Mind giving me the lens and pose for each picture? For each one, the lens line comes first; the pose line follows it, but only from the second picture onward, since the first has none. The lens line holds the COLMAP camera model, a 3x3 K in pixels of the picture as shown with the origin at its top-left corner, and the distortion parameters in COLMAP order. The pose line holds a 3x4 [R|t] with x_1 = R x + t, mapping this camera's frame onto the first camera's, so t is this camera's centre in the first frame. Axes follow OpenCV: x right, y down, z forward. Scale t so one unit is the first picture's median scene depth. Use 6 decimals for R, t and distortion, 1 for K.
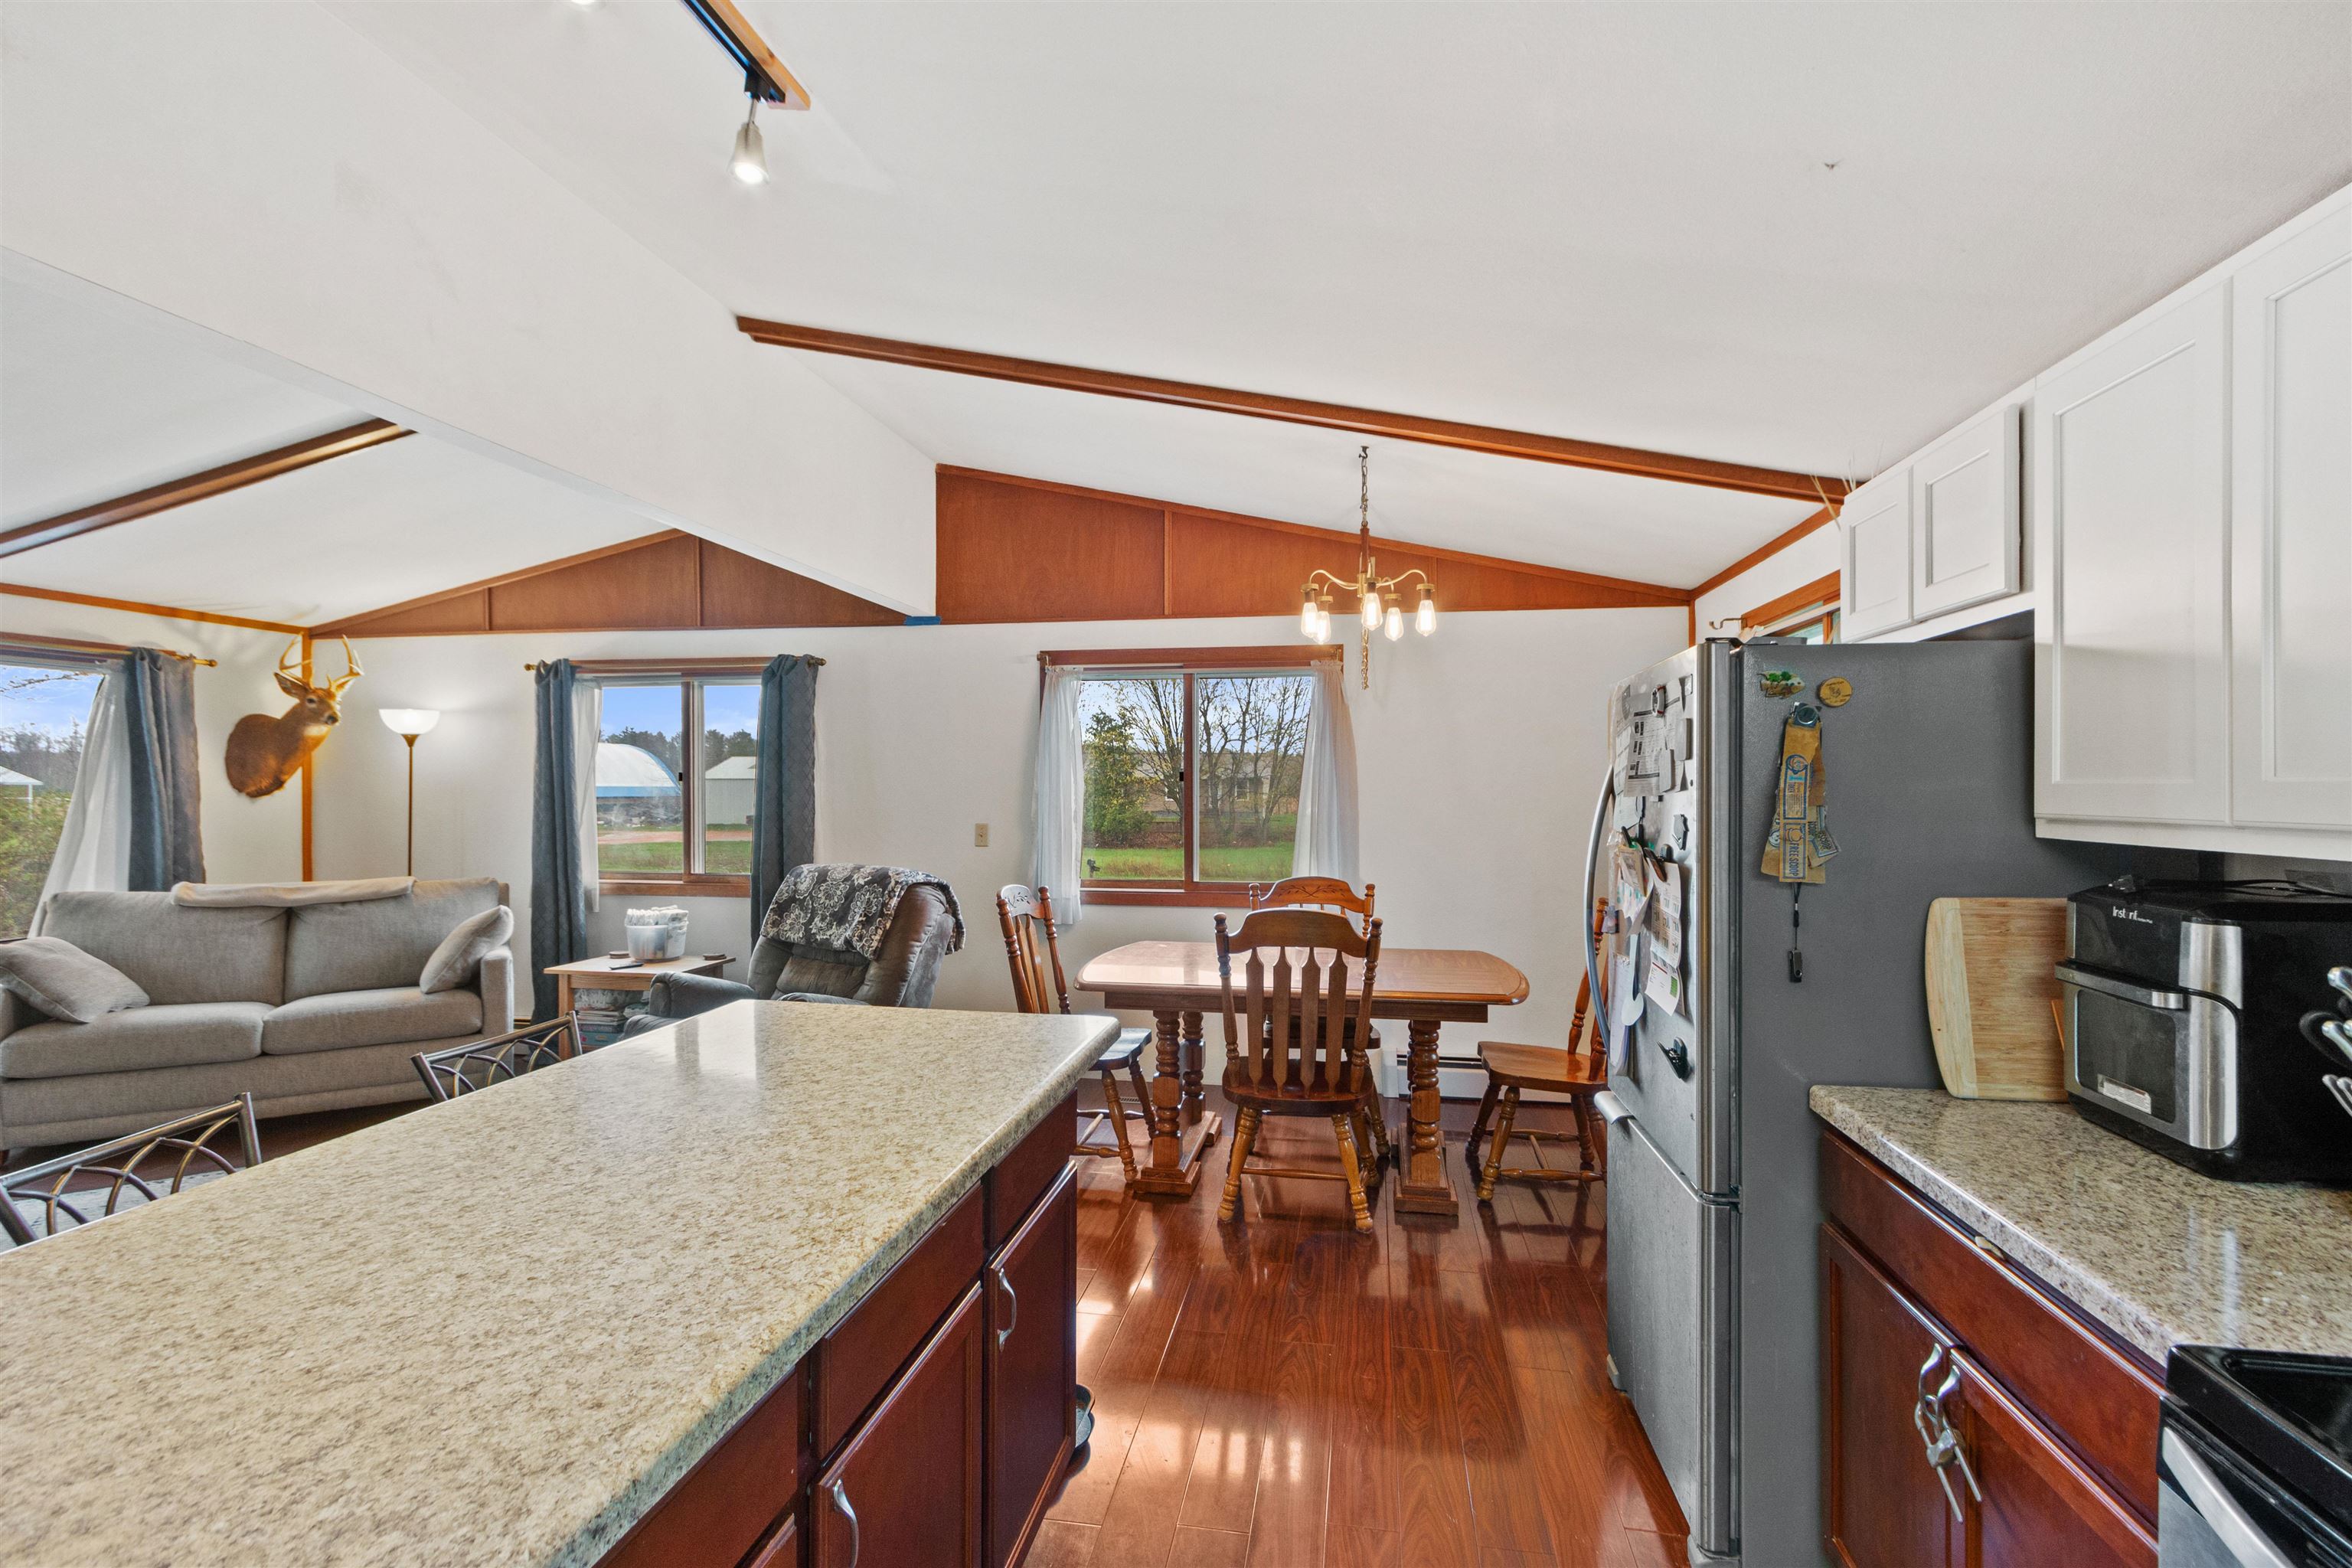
lens RADIAL K [[1138.9, 0, 1176.0], [0, 1138.9, 784.0], [0, 0, 1]] dist [-0.000073, 0.000125]
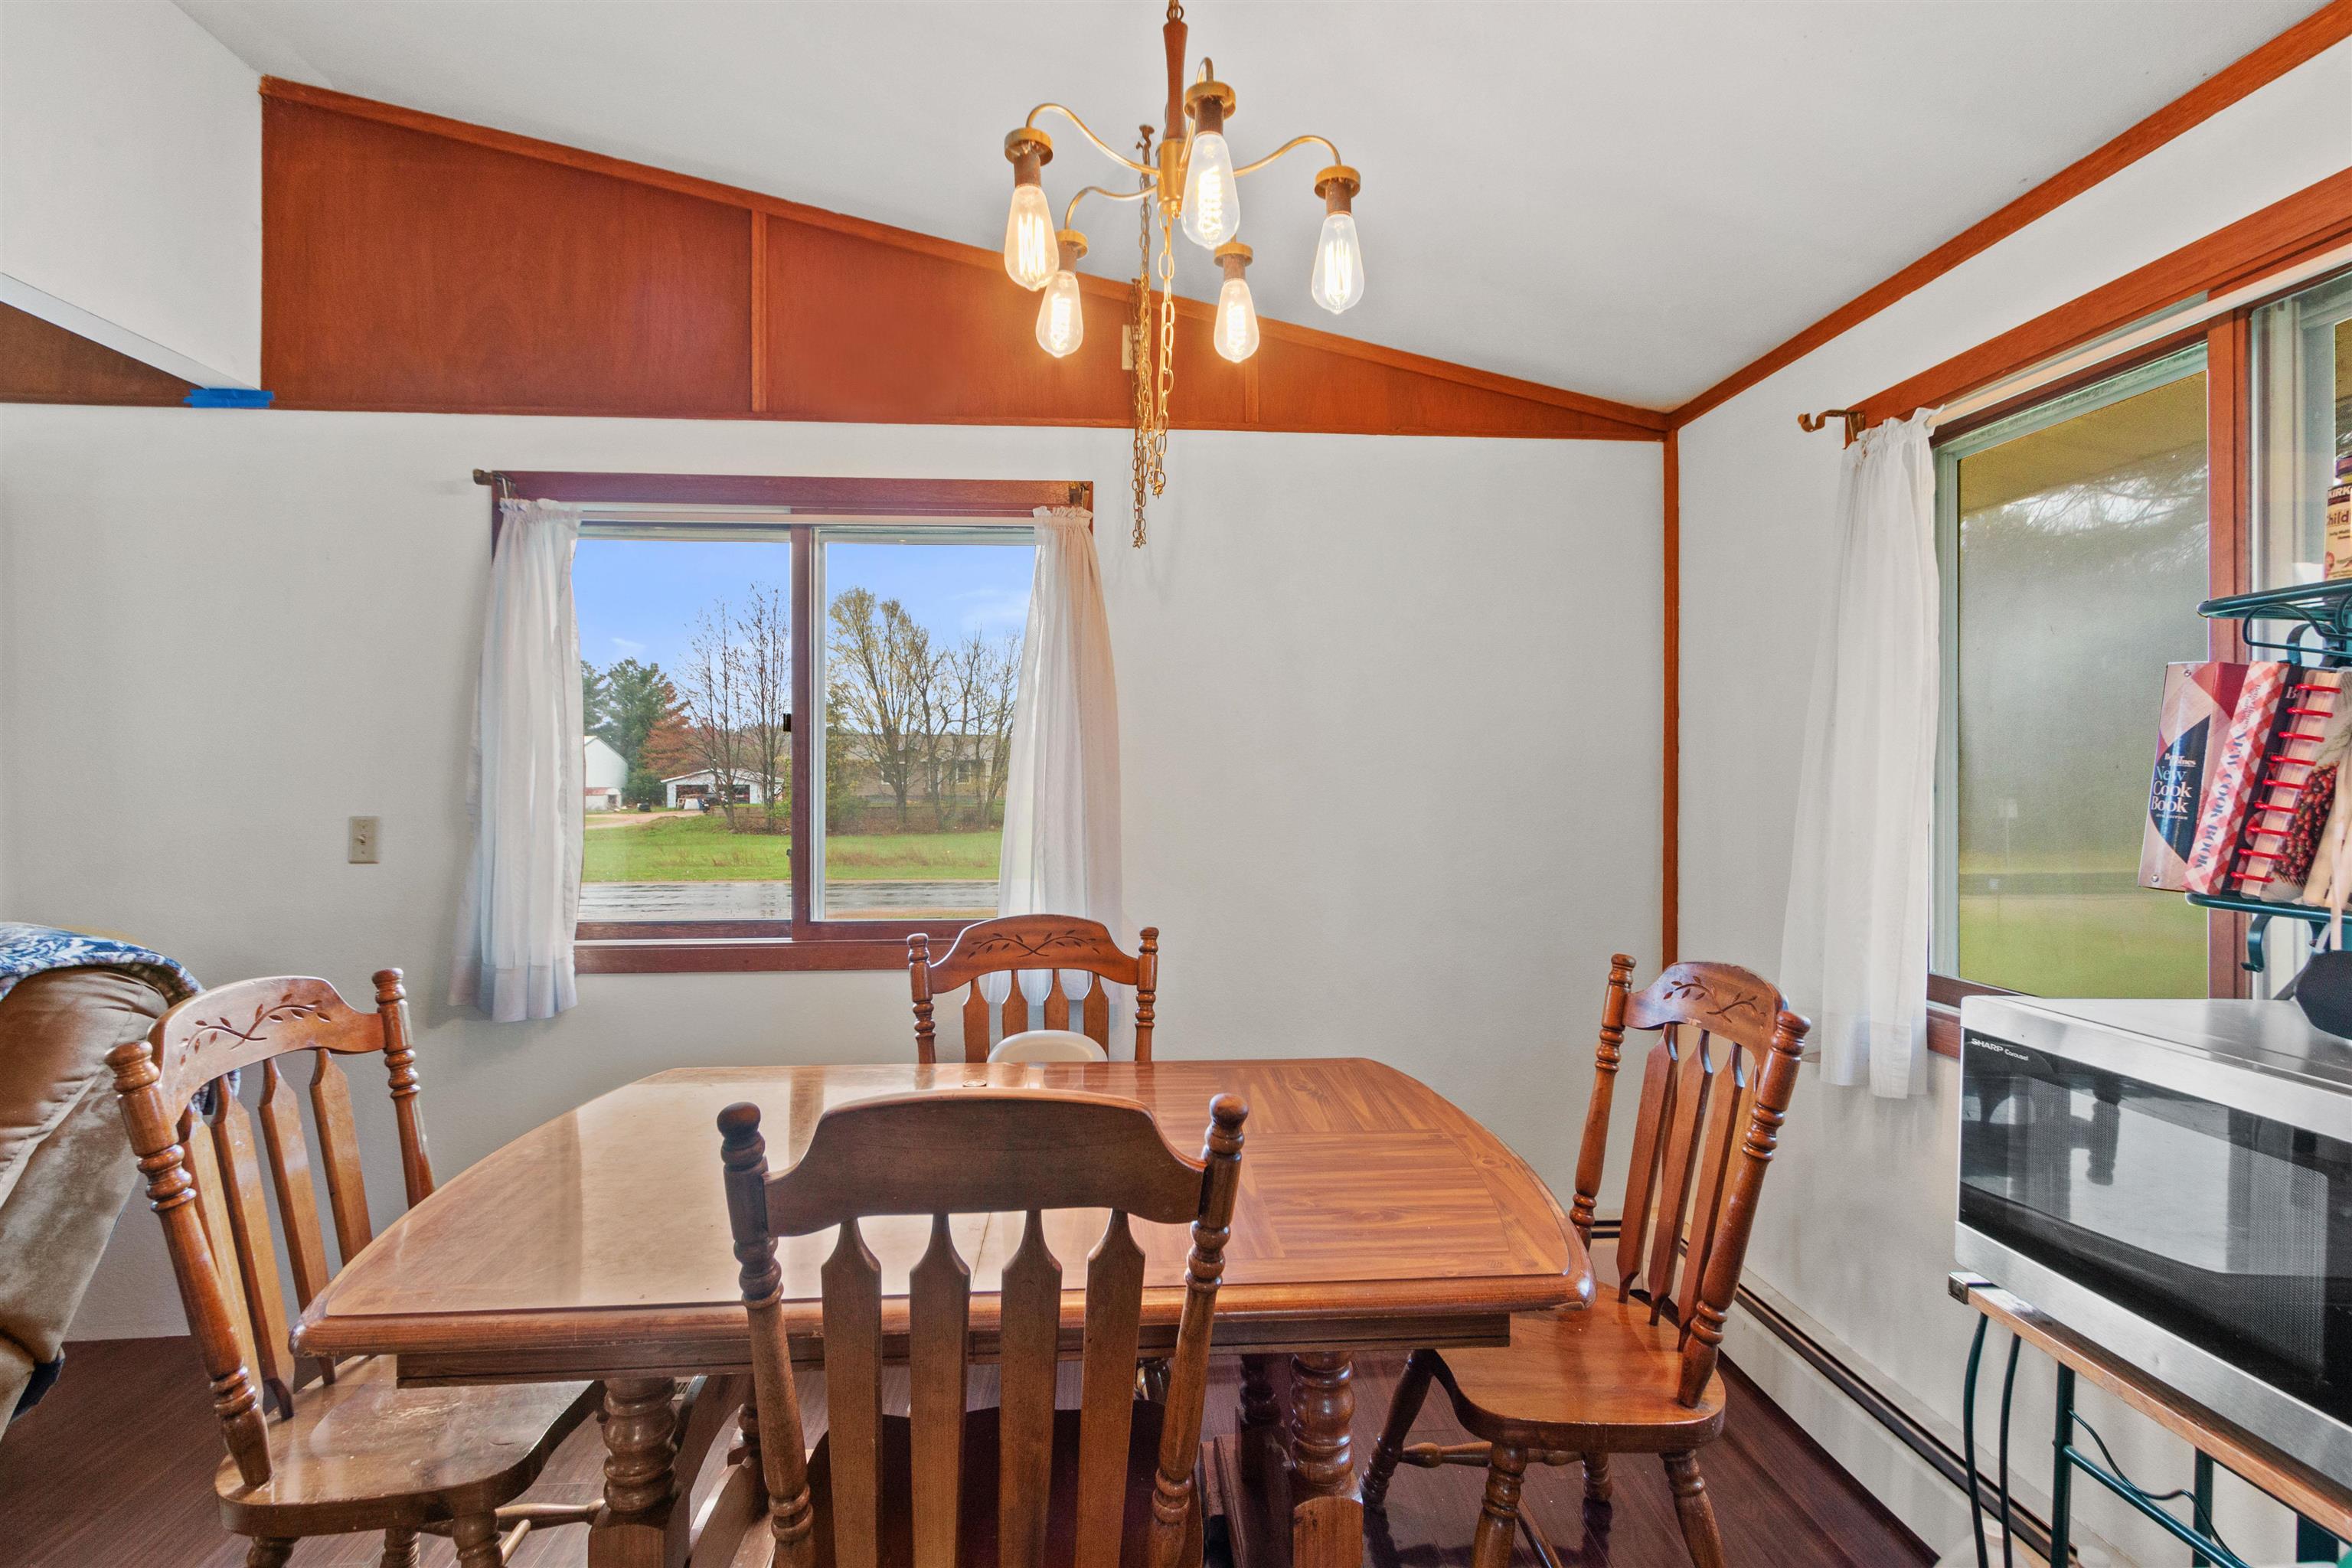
lens RADIAL K [[1138.9, 0, 1176.0], [0, 1138.9, 784.0], [0, 0, 1]] dist [-0.000073, 0.000125]
pose [[0.971128, -0.003995, 0.238524, 0.053499], [0.000547, 0.999894, 0.014518, 0.014161], [-0.238557, -0.013968, 0.971028, 0.443222]]
